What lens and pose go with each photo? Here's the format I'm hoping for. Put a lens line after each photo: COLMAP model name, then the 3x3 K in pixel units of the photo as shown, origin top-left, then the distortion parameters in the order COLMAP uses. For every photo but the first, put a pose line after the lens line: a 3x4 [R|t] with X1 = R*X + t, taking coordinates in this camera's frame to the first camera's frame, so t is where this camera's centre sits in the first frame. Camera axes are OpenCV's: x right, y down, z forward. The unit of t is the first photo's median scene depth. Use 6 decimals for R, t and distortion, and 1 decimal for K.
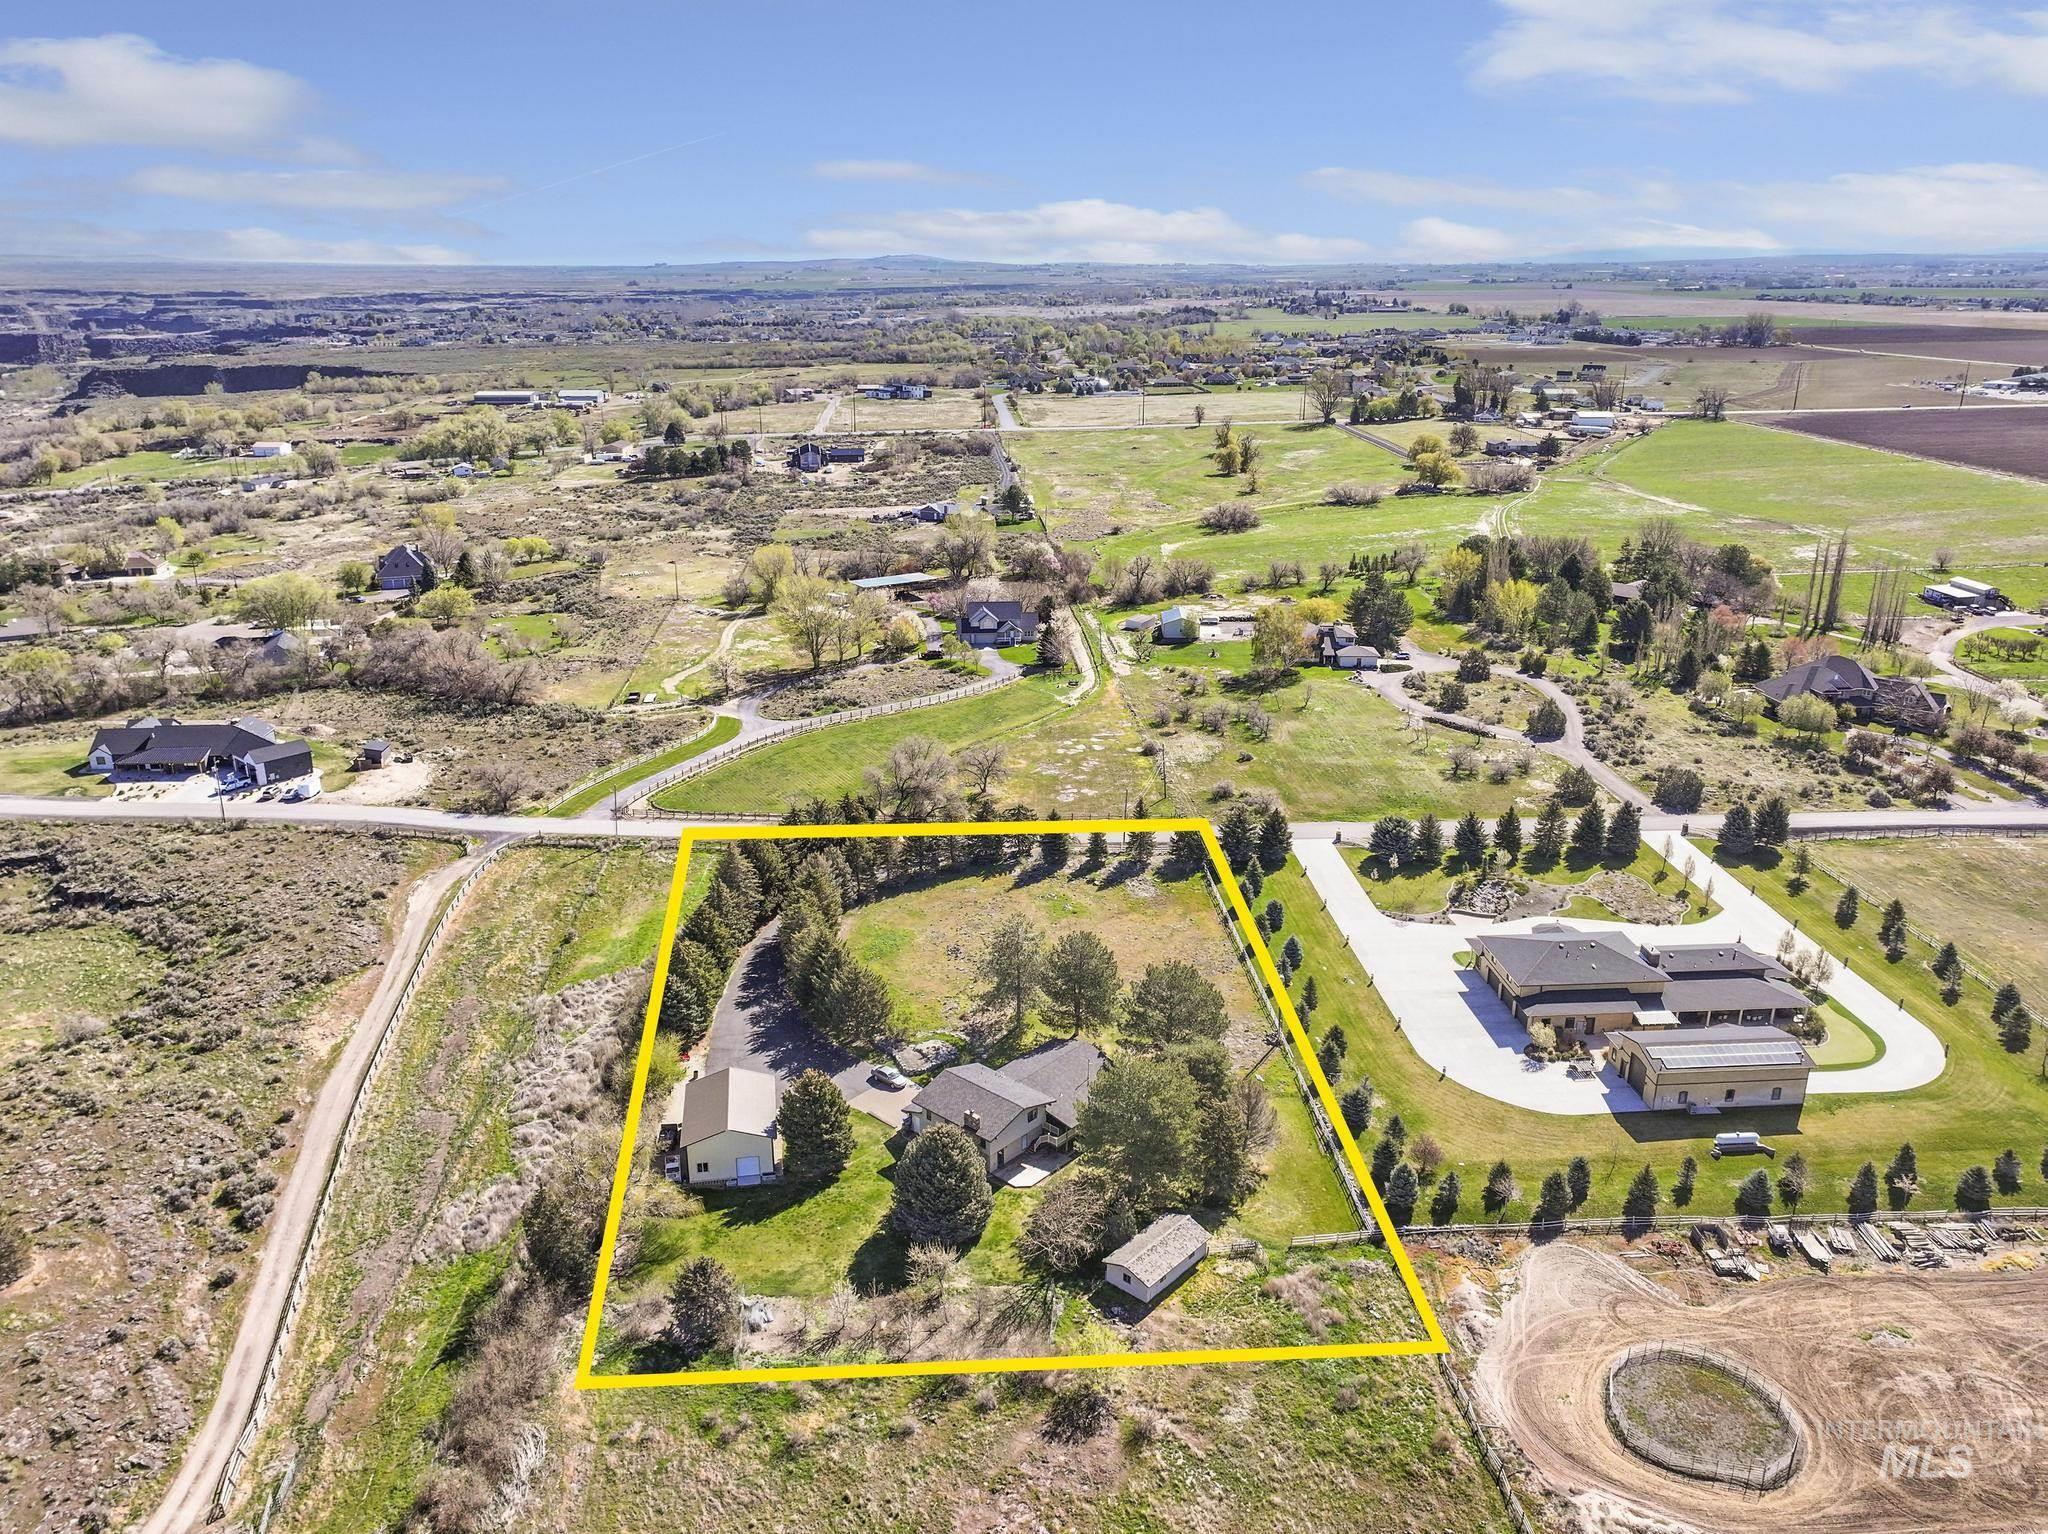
lens RADIAL K [[1465.7, 0, 1033.0], [0, 1465.7, 764.1], [0, 0, 1]] dist [0.004394, 0.009141]
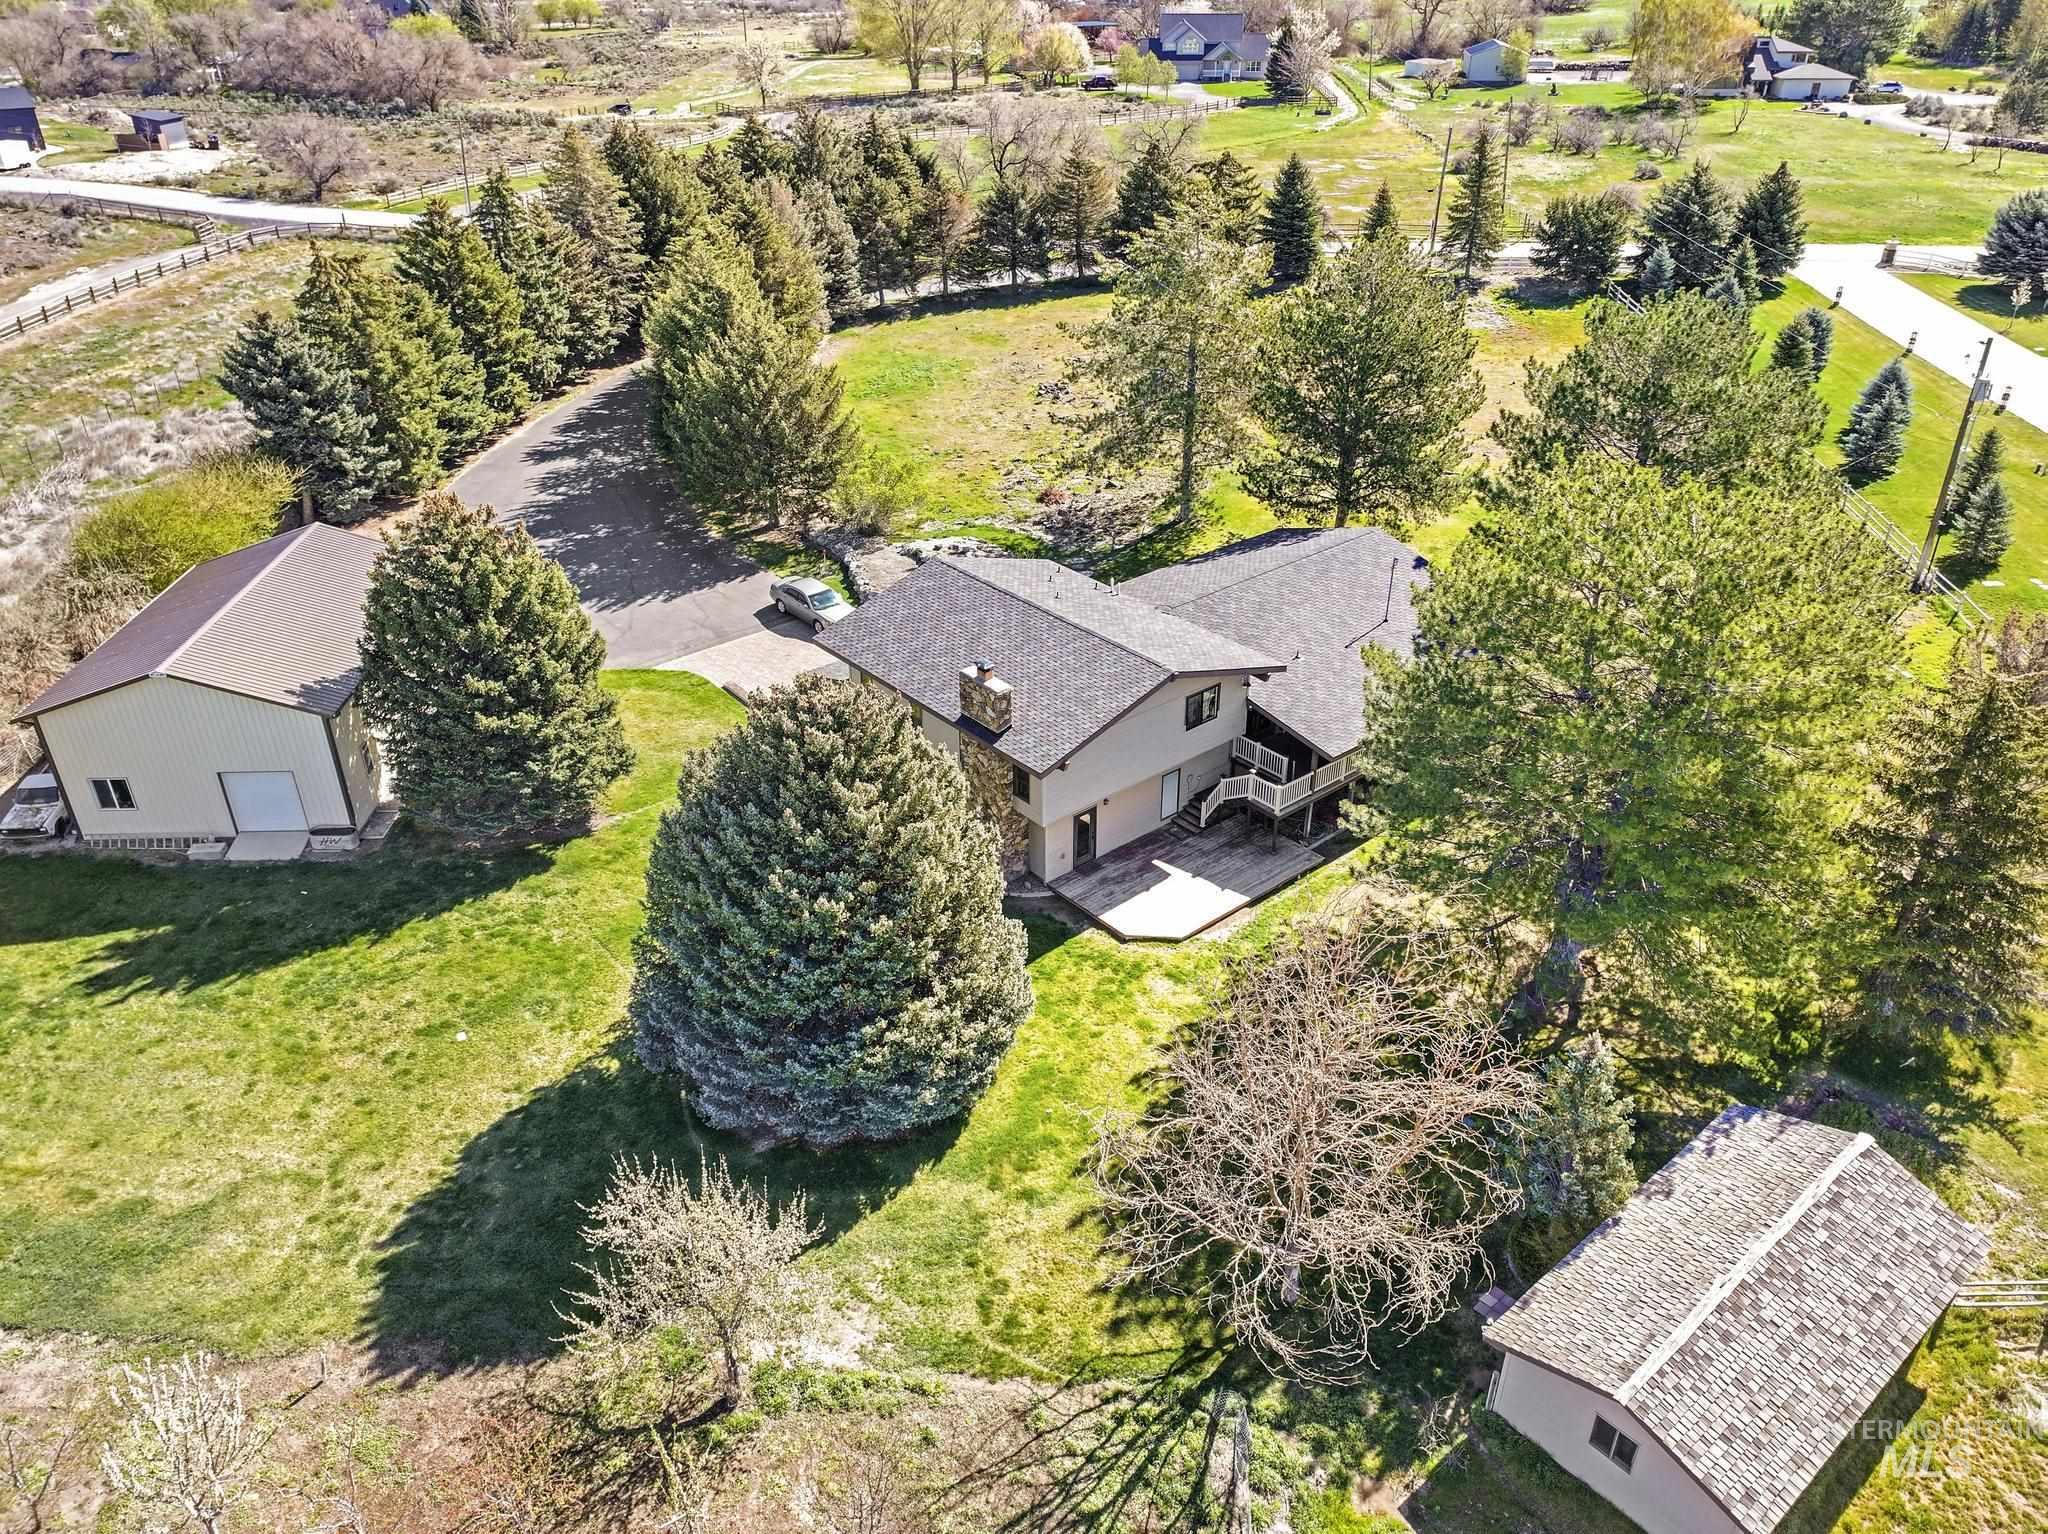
lens RADIAL K [[1561.2, 0, 1027.5], [0, 1561.2, 783.5], [0, 0, 1]] dist [-0.004688, 0.029437]
pose [[0.990711, 0.068689, -0.117363, 0.001796], [-0.041839, 0.975153, 0.217548, 0.124083], [0.129390, -0.210616, 0.968968, 0.453745]]
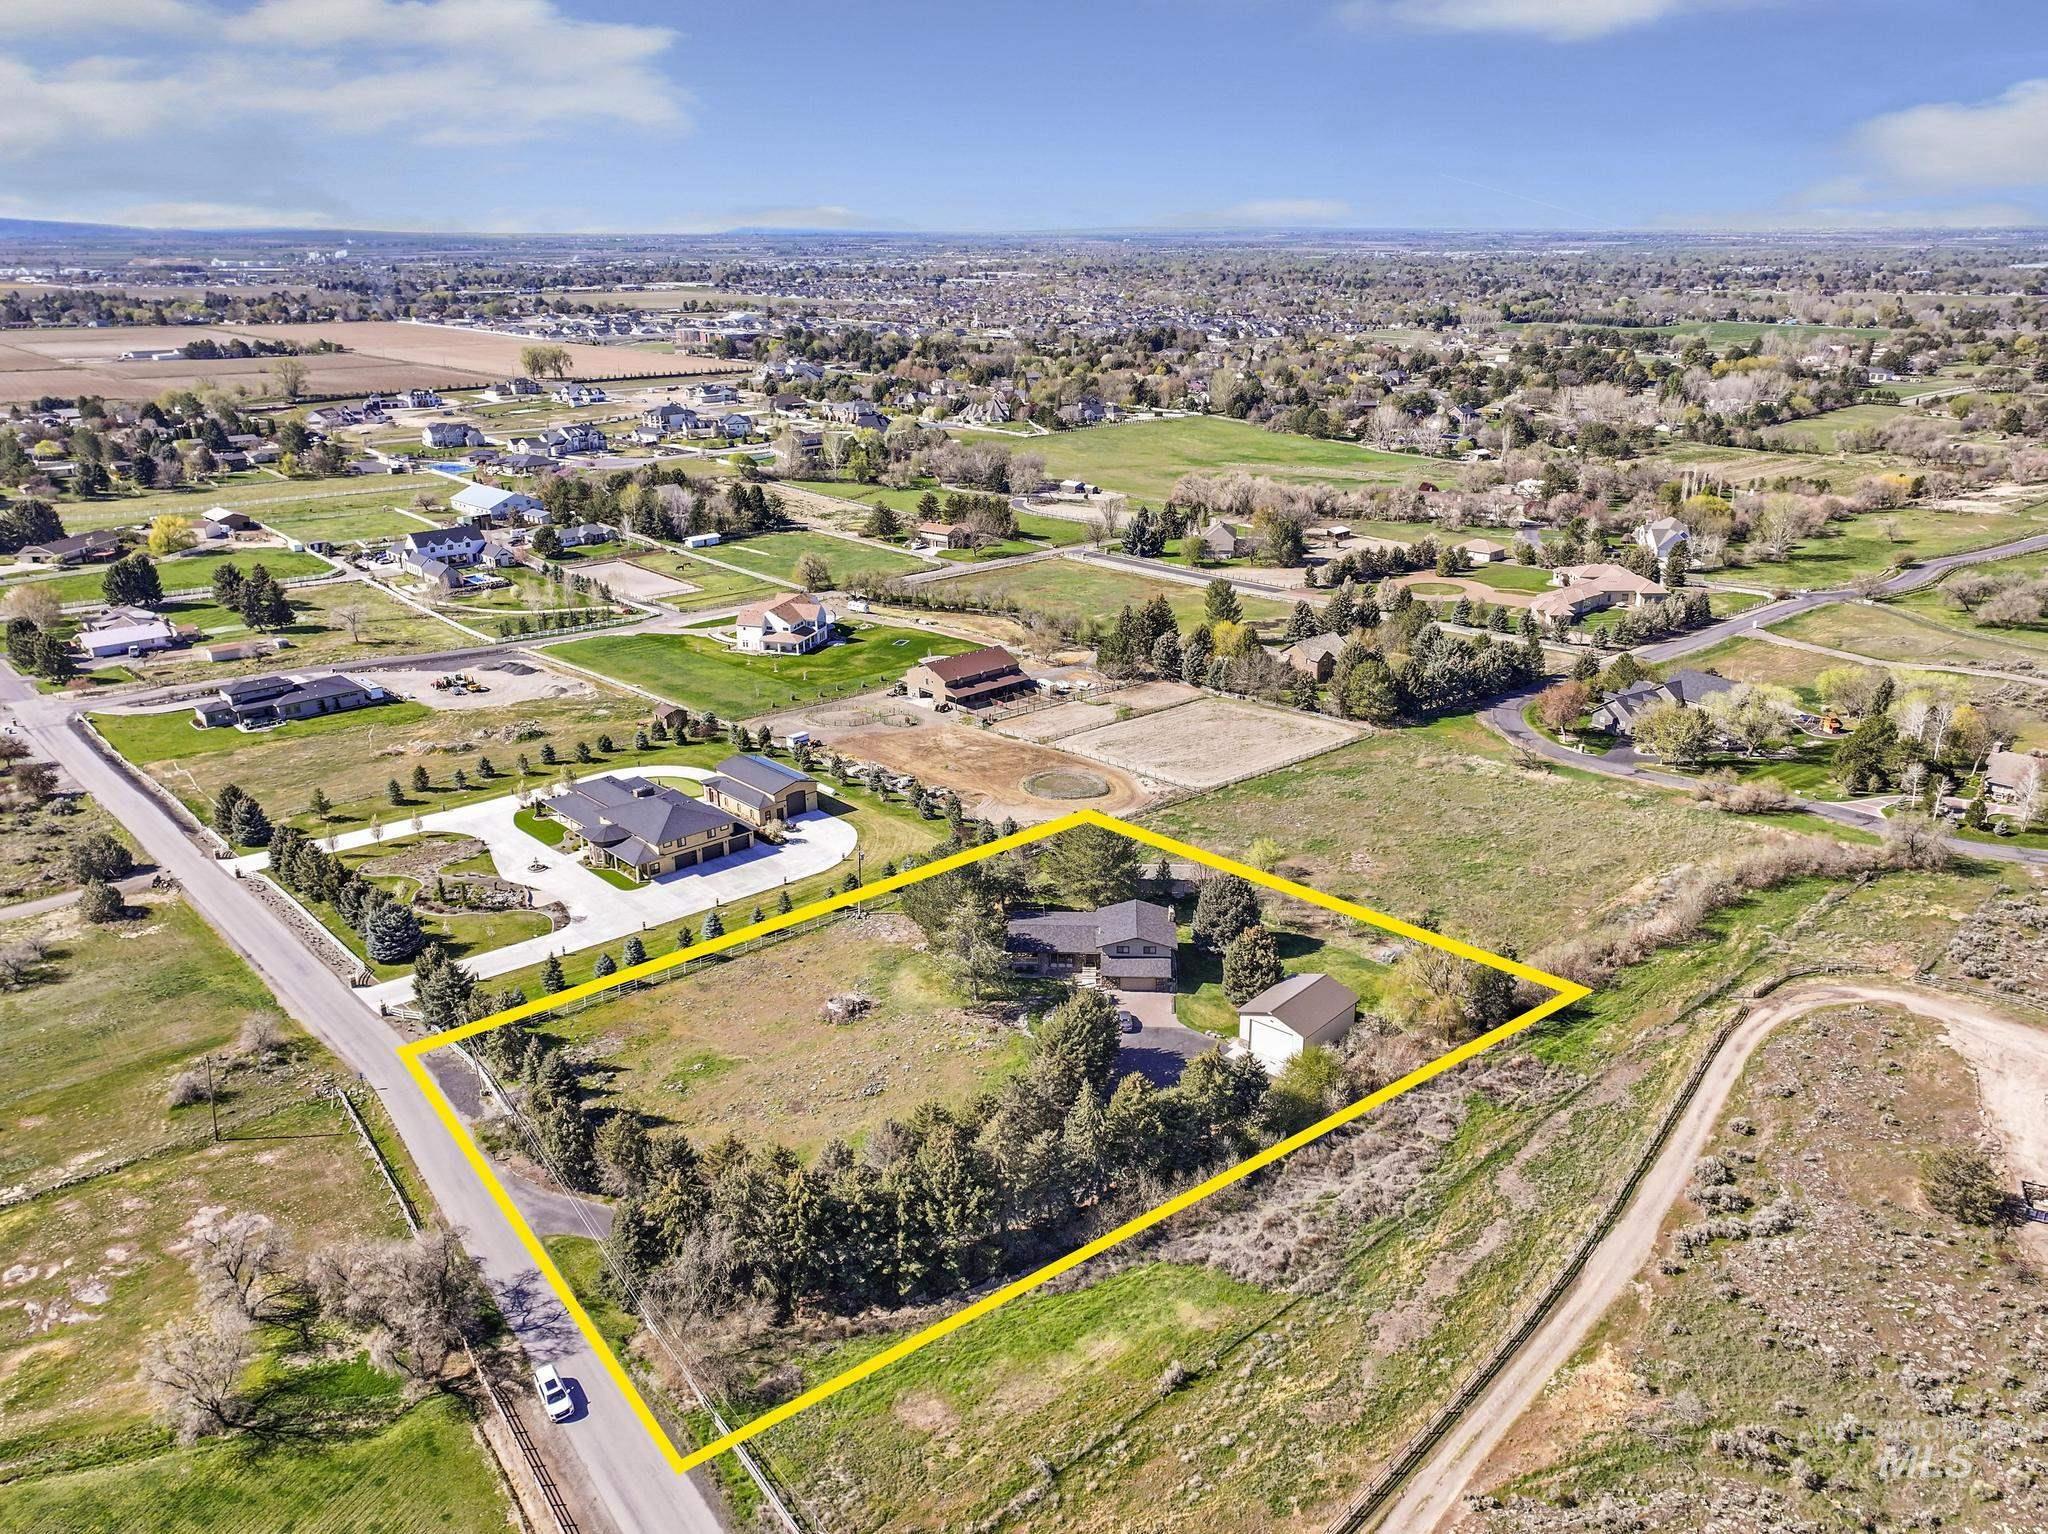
lens RADIAL K [[1502.2, 0, 1029.6], [0, 1502.2, 760.3], [0, 0, 1]] dist [0.012763, -0.007286]
pose [[-0.622186, -0.249893, 0.741915, -0.574108], [0.258527, 0.828937, 0.496010, -0.349792], [-0.738951, 0.500416, -0.451149, 1.025931]]
